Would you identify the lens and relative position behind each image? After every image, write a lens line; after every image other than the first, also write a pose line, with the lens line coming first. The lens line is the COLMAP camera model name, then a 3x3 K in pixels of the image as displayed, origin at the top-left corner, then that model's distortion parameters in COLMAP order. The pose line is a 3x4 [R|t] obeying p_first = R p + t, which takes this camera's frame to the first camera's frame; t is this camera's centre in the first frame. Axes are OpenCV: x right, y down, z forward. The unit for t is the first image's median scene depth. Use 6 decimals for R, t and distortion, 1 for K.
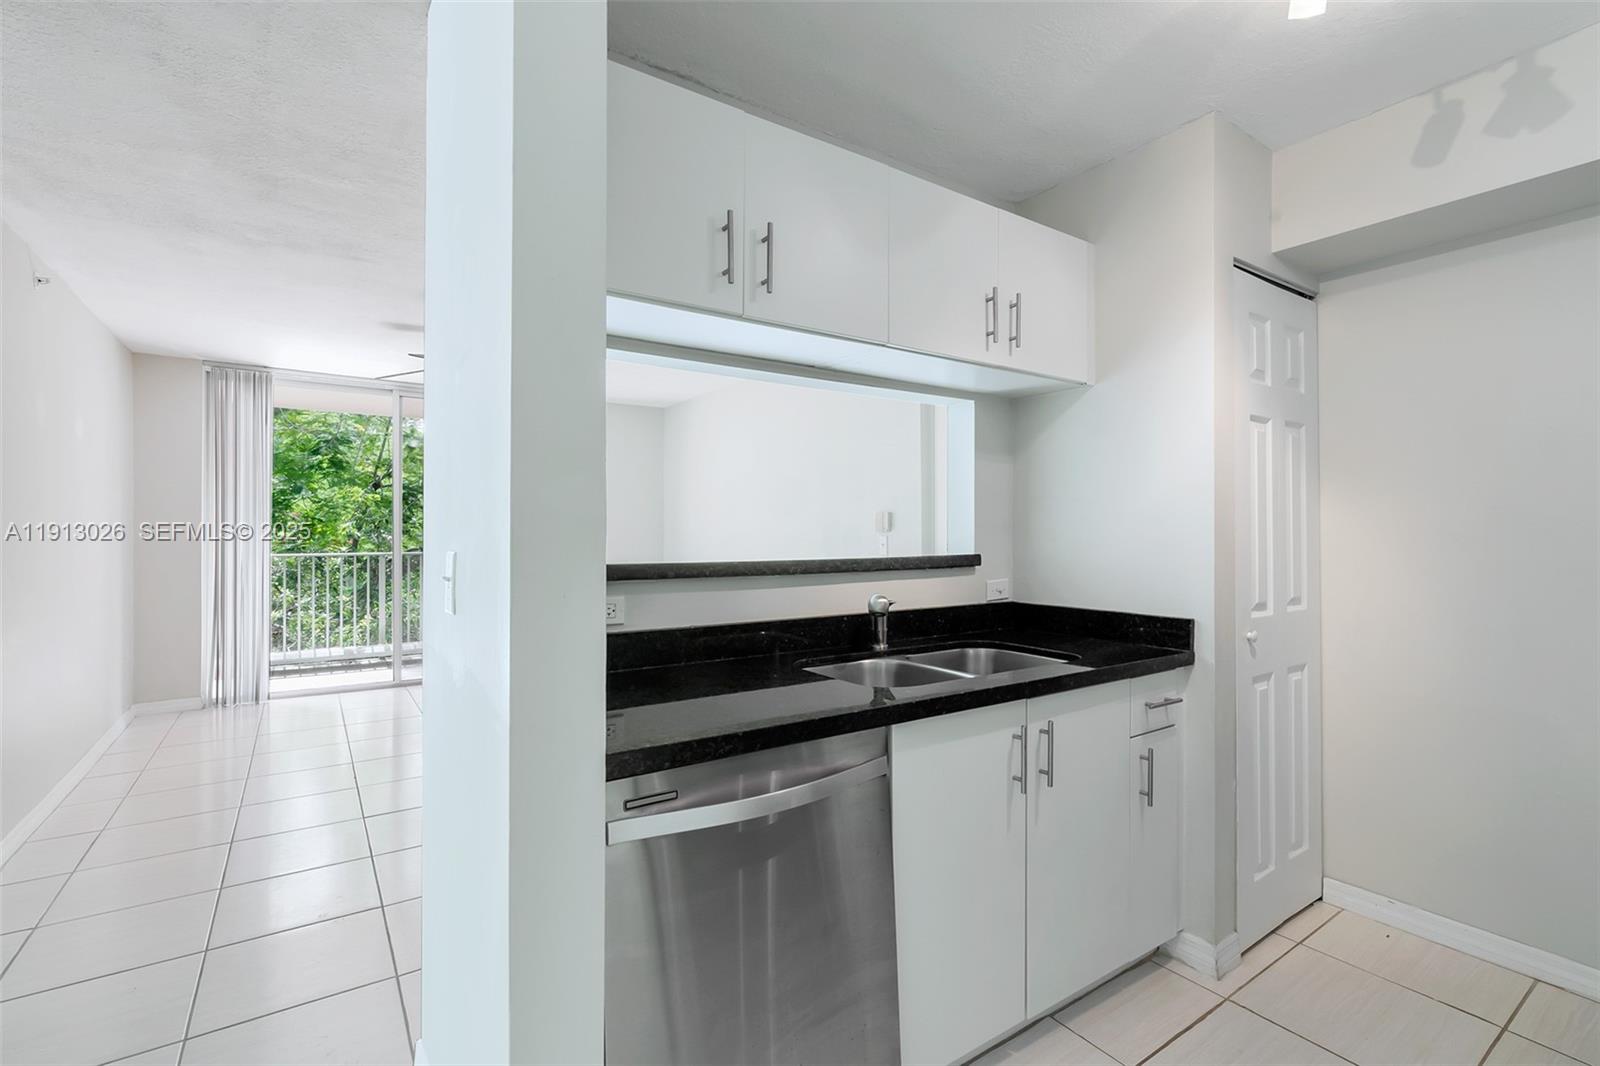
lens RADIAL K [[719.4, 0, 804.1], [0, 719.4, 532.5], [0, 0, 1]] dist [0.003702, 0.000407]
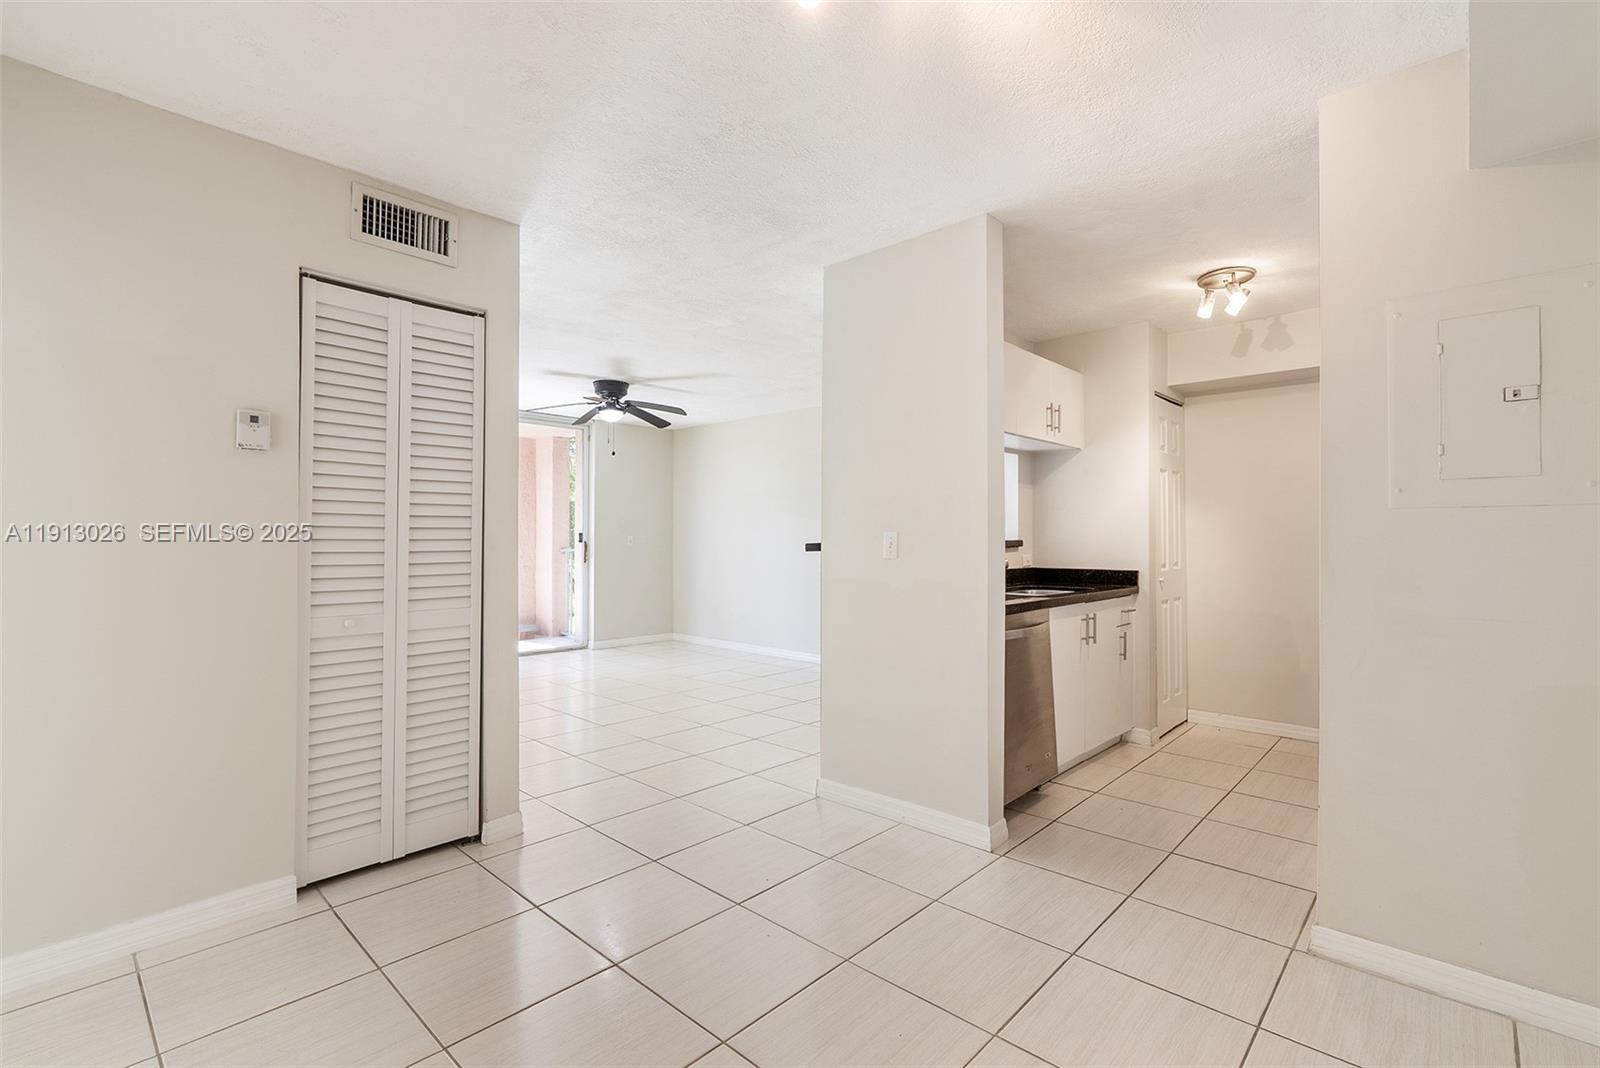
lens RADIAL K [[719.4, 0, 796.1], [0, 719.4, 533.3], [0, 0, 1]] dist [0.003702, 0.000407]
pose [[0.977921, 0.000975, 0.208971, -0.769870], [0.000171, 0.999985, -0.005463, 0.025345], [-0.208973, 0.005378, 0.977907, -0.723850]]
